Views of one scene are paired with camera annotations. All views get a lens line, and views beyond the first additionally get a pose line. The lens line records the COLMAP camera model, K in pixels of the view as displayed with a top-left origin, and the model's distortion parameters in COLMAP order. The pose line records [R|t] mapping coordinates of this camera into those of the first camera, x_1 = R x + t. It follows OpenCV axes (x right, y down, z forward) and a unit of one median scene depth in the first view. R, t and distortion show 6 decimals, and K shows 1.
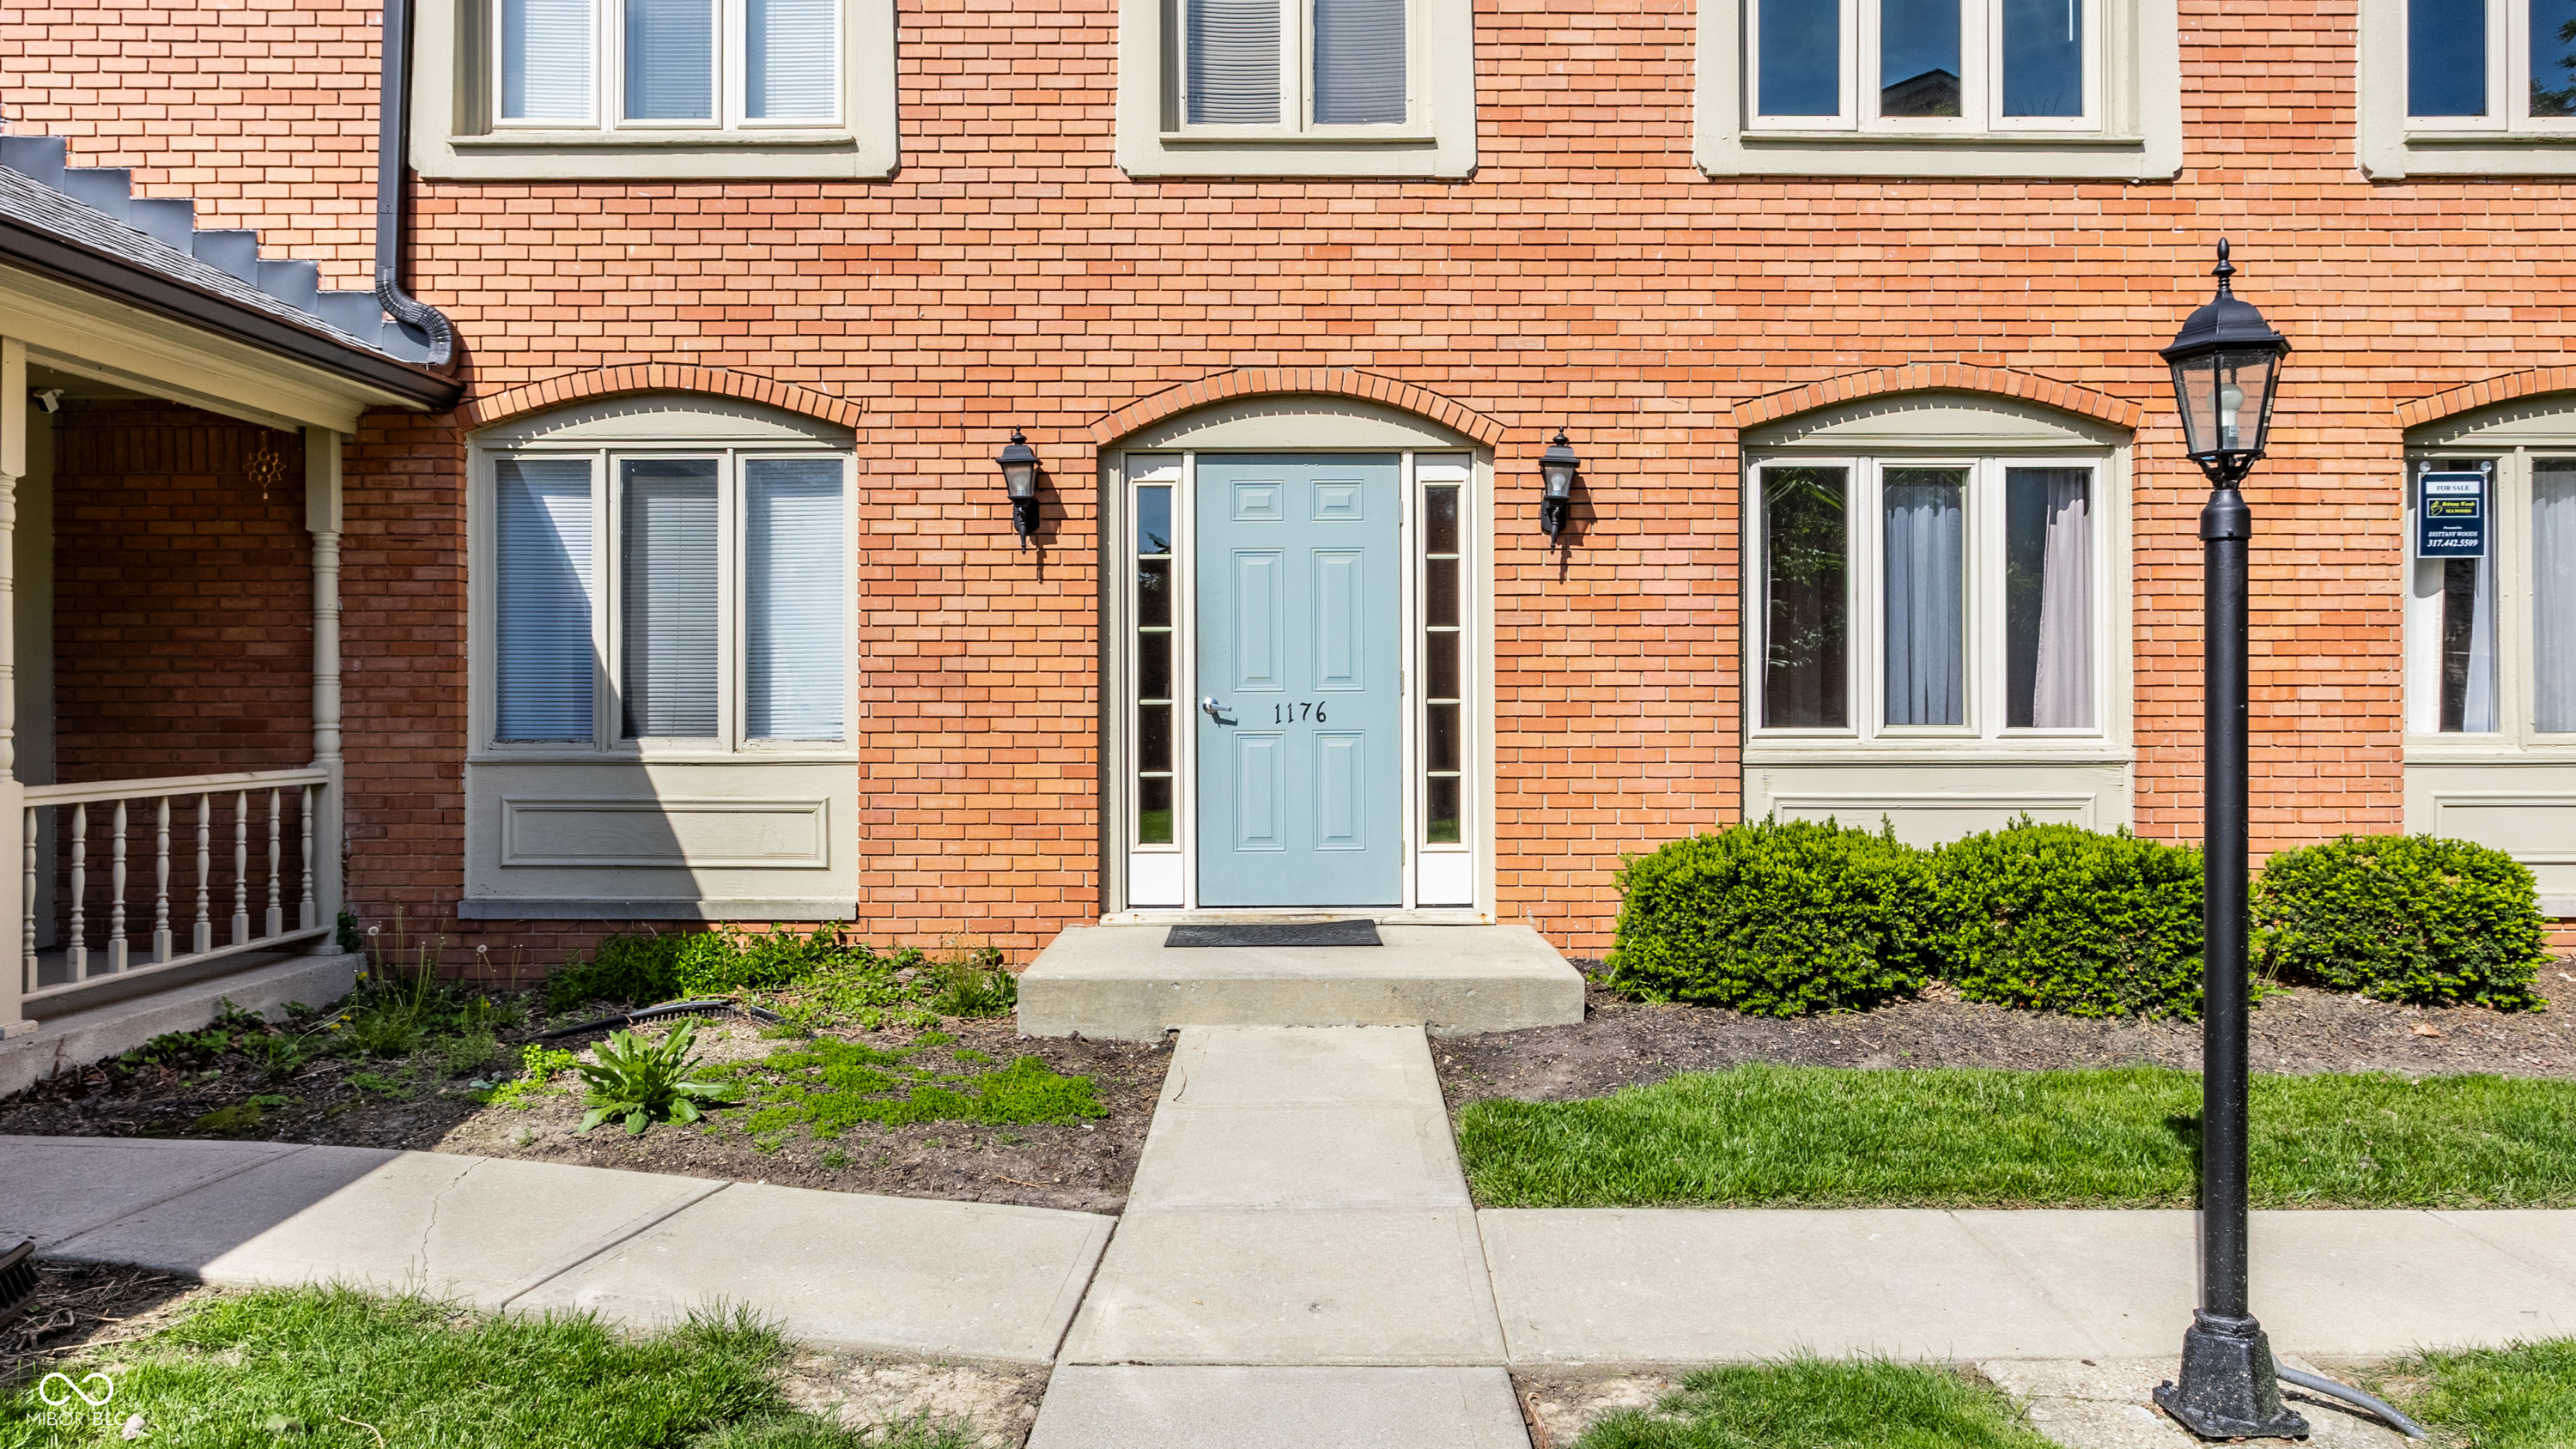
lens RADIAL K [[1851.9, 0, 1295.1], [0, 1851.9, 712.6], [0, 0, 1]] dist [-0.005966, 0.000151]
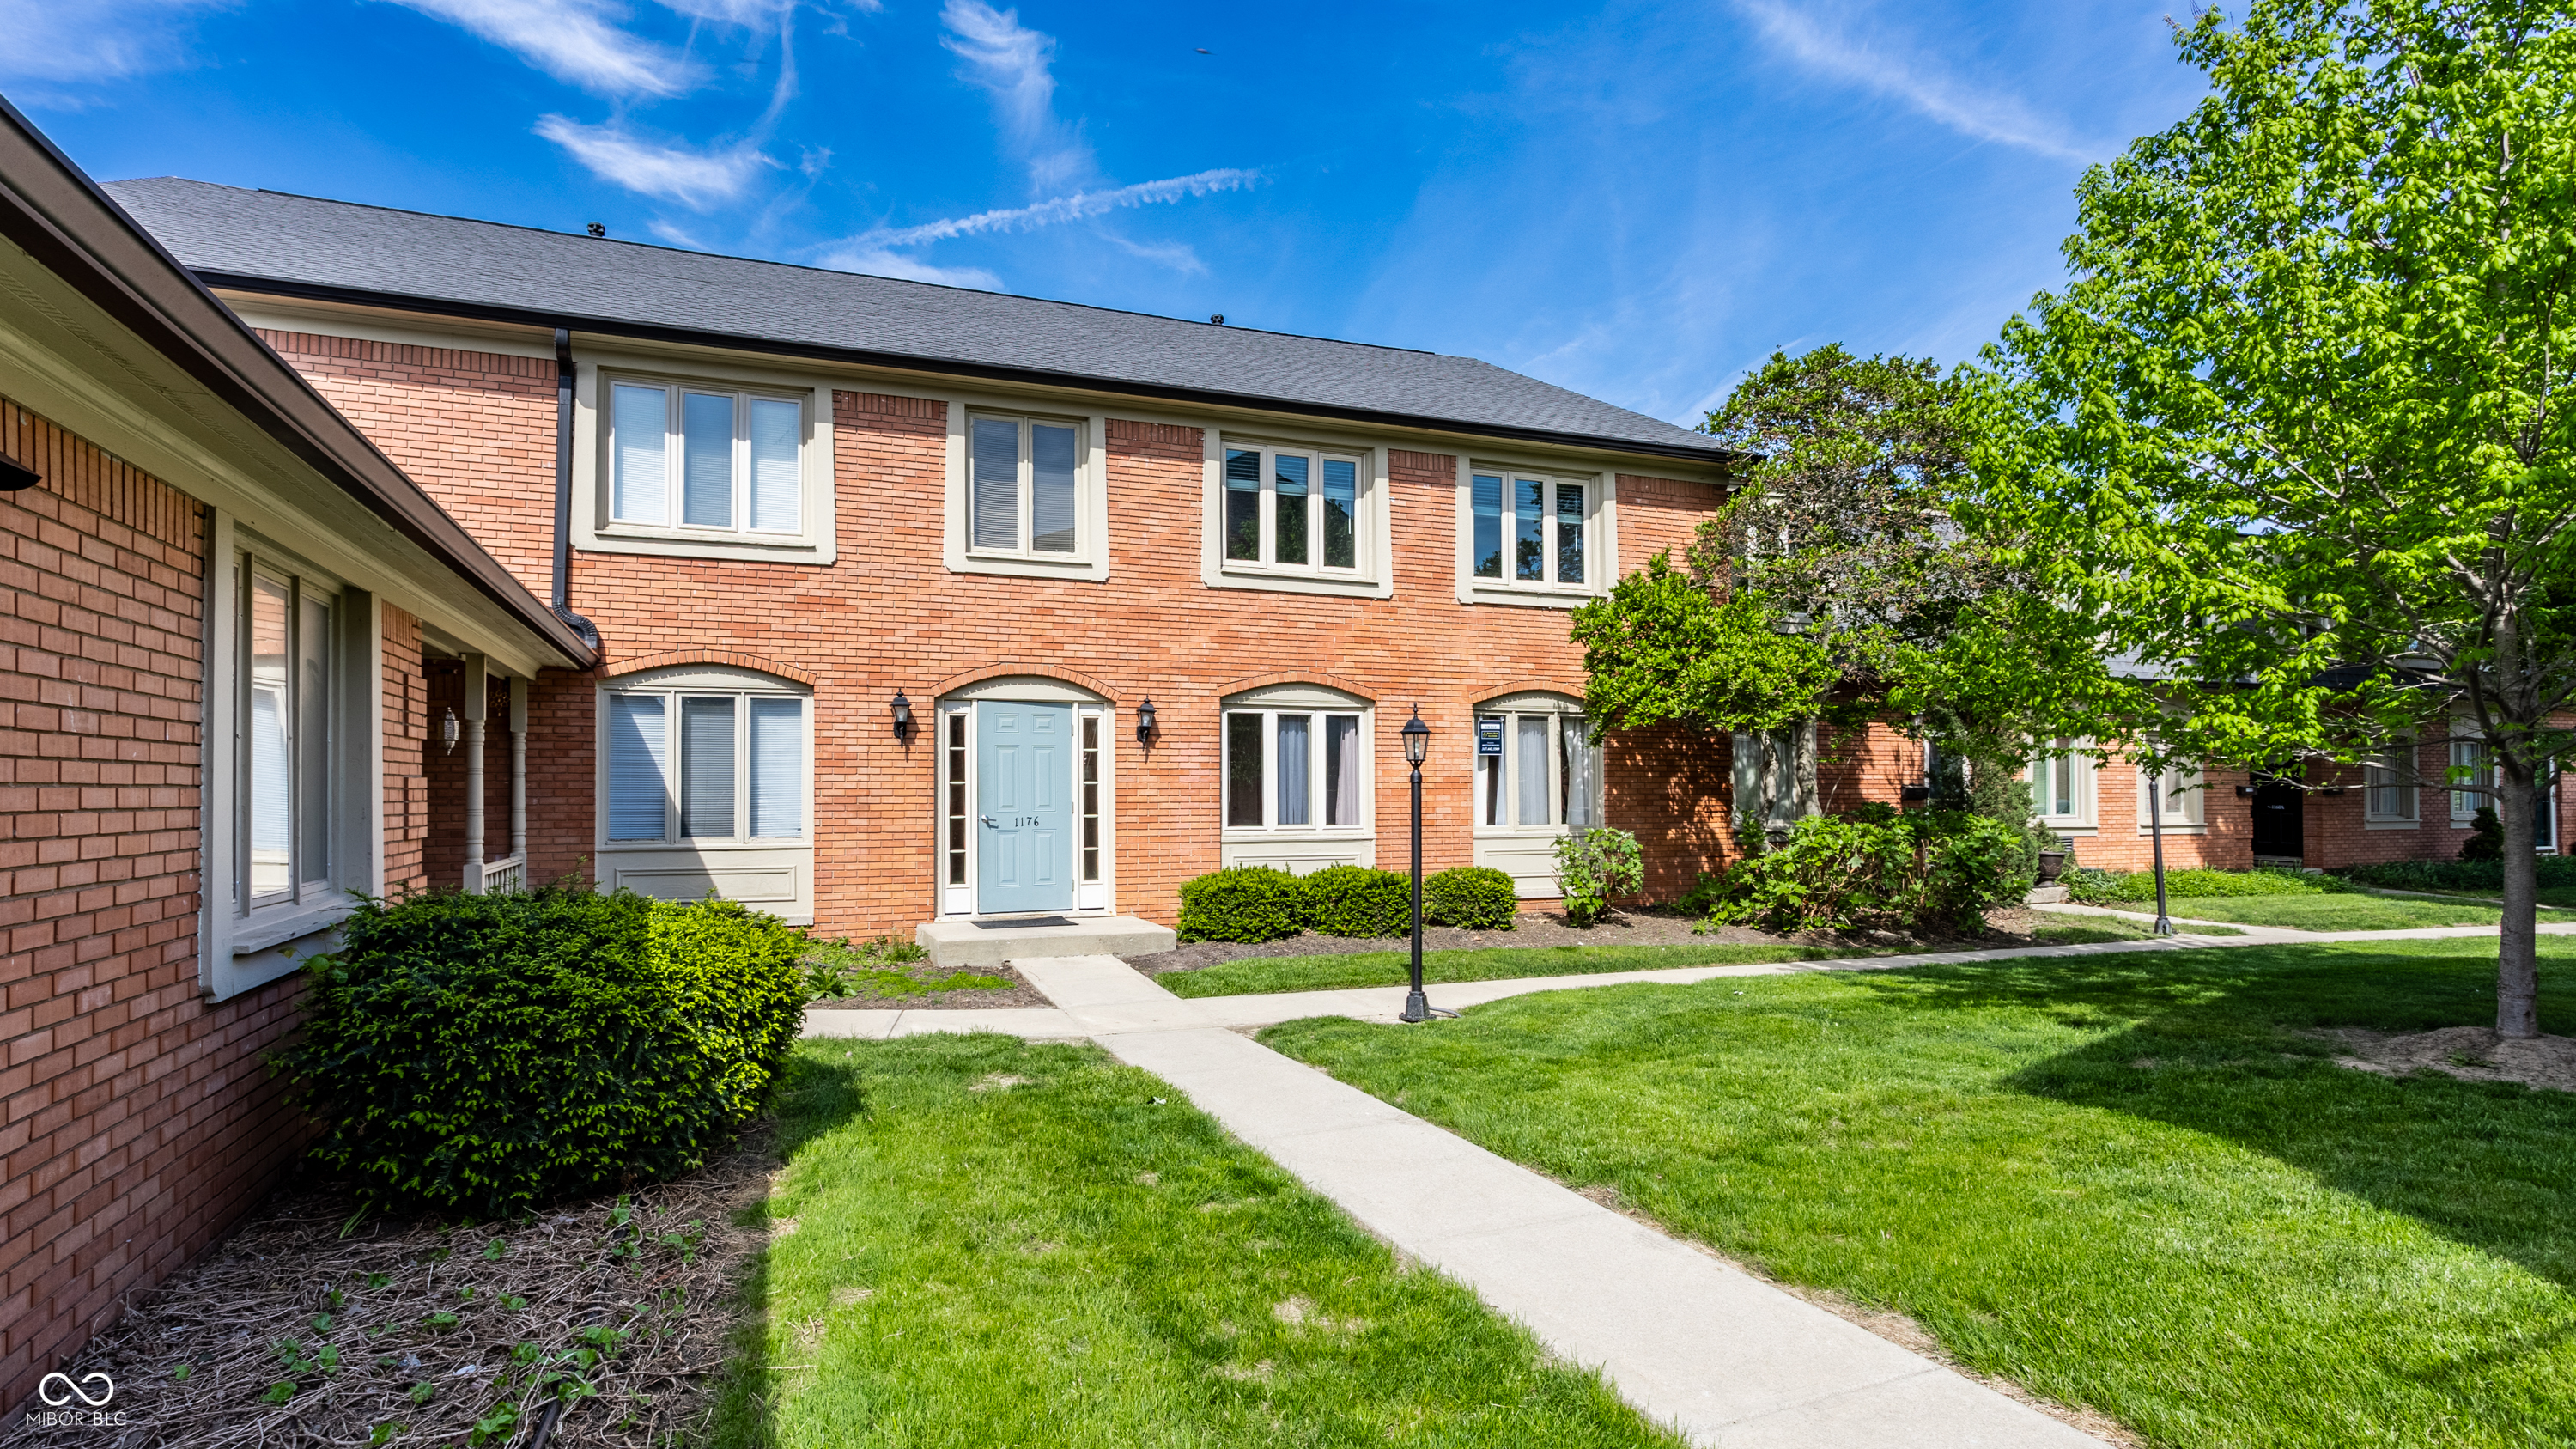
lens RADIAL K [[1347.6, 0, 1290.6], [0, 1347.6, 790.6], [0, 0, 1]] dist [0.001830, 0.000310]
pose [[0.925975, -0.000322, 0.377584, -0.310995], [0.002879, 0.999977, -0.006208, -0.025923], [-0.377573, 0.006836, 0.925954, -0.583160]]
